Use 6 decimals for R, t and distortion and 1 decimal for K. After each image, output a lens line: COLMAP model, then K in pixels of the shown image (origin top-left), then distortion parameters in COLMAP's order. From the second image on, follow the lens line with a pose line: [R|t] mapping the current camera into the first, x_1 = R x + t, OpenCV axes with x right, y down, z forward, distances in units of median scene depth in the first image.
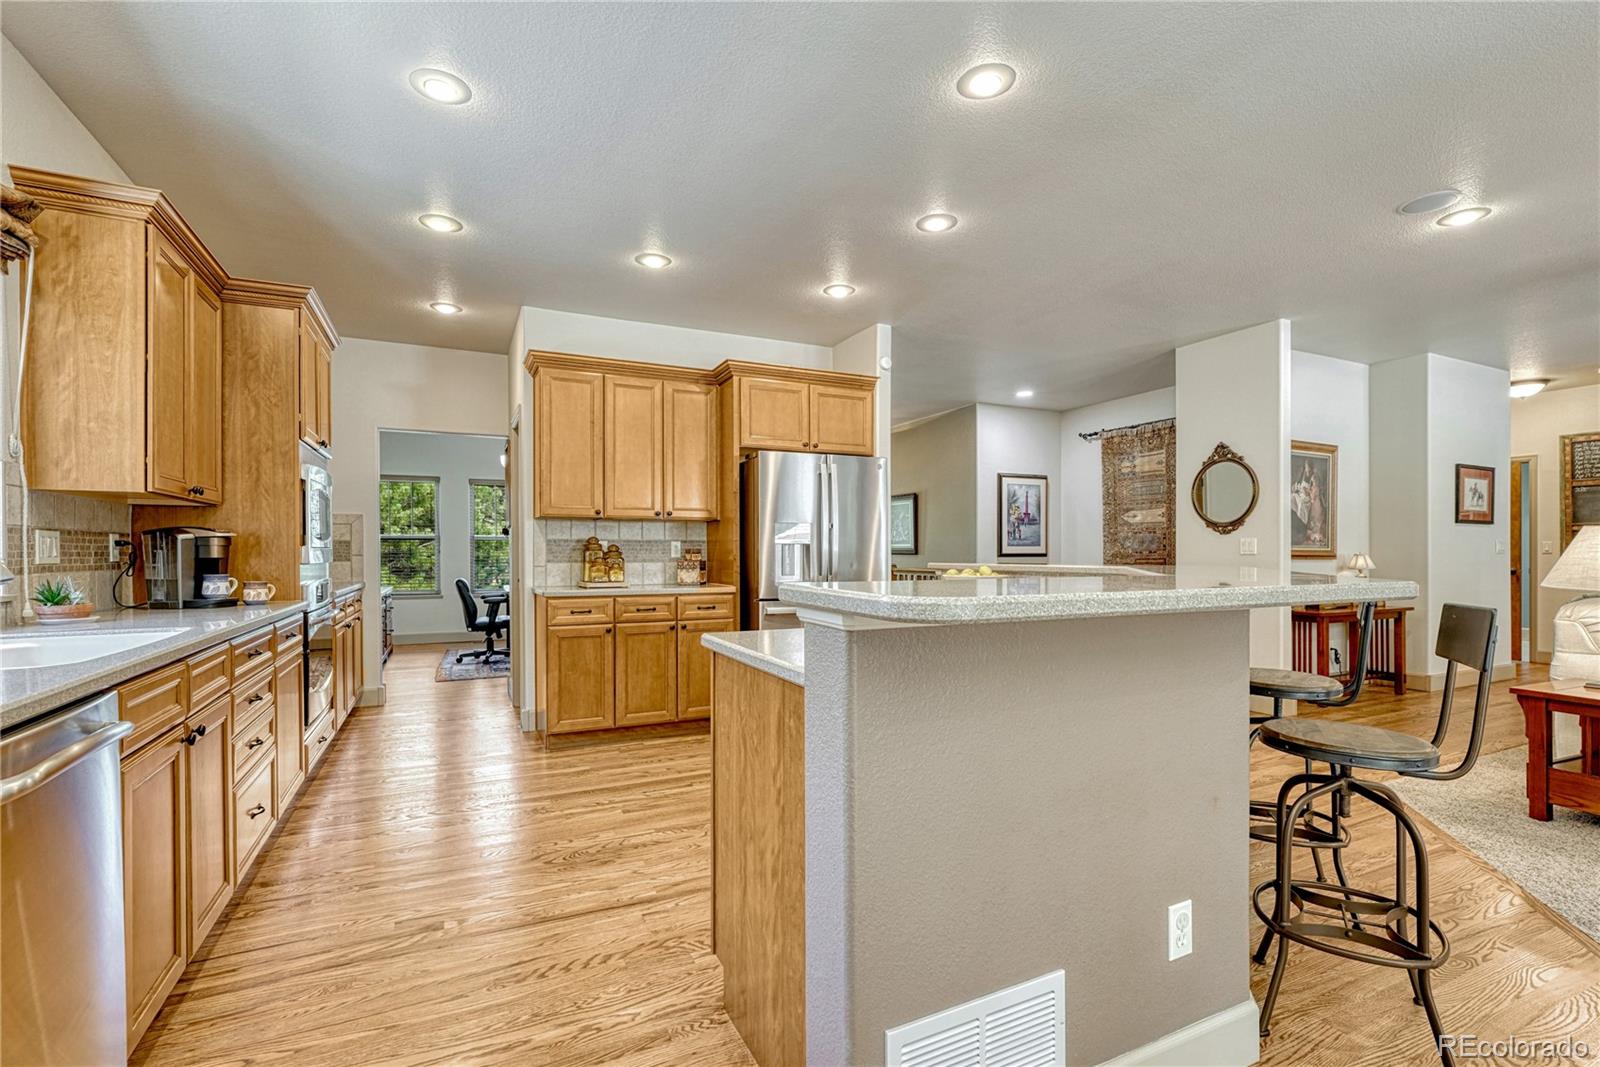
lens RADIAL K [[725.3, 0, 808.8], [0, 725.3, 555.3], [0, 0, 1]] dist [0.000466, -0.000508]
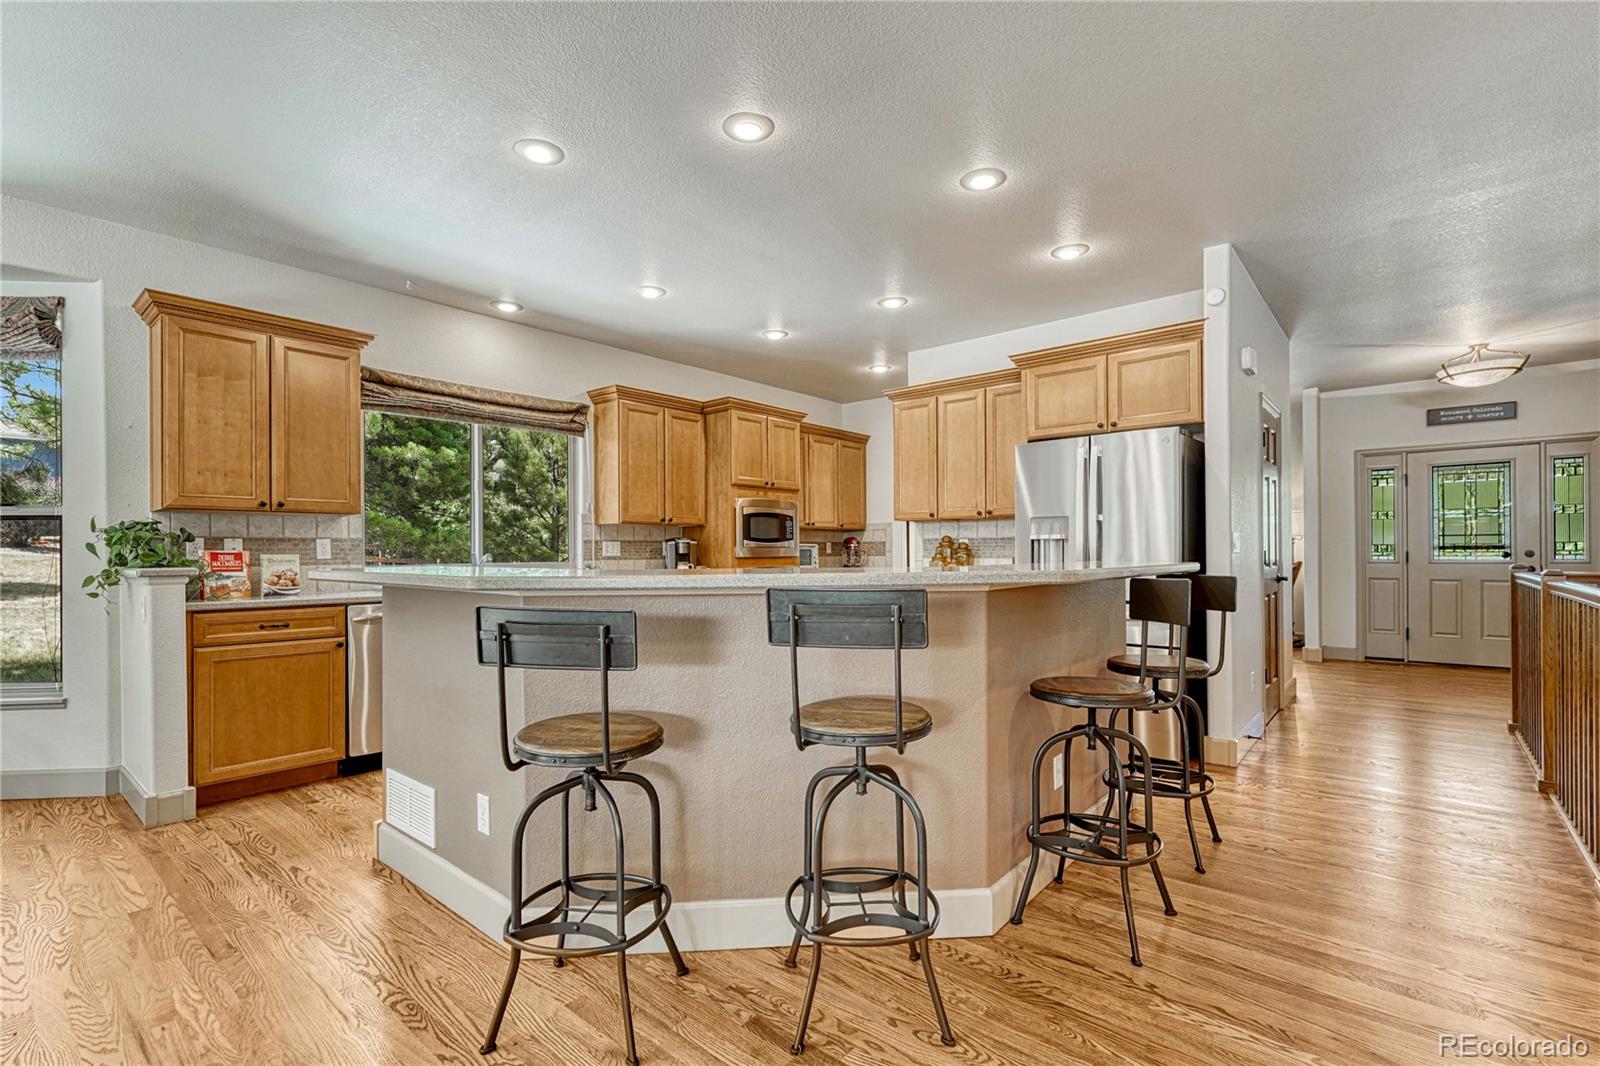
lens RADIAL K [[721.4, 0, 801.8], [0, 721.4, 546.2], [0, 0, 1]] dist [-0.000315, 0.000561]
pose [[0.399225, -0.006660, -0.916829, 0.622262], [0.001997, 0.999978, -0.006395, -0.001892], [0.916851, 0.000722, 0.399229, 0.308962]]
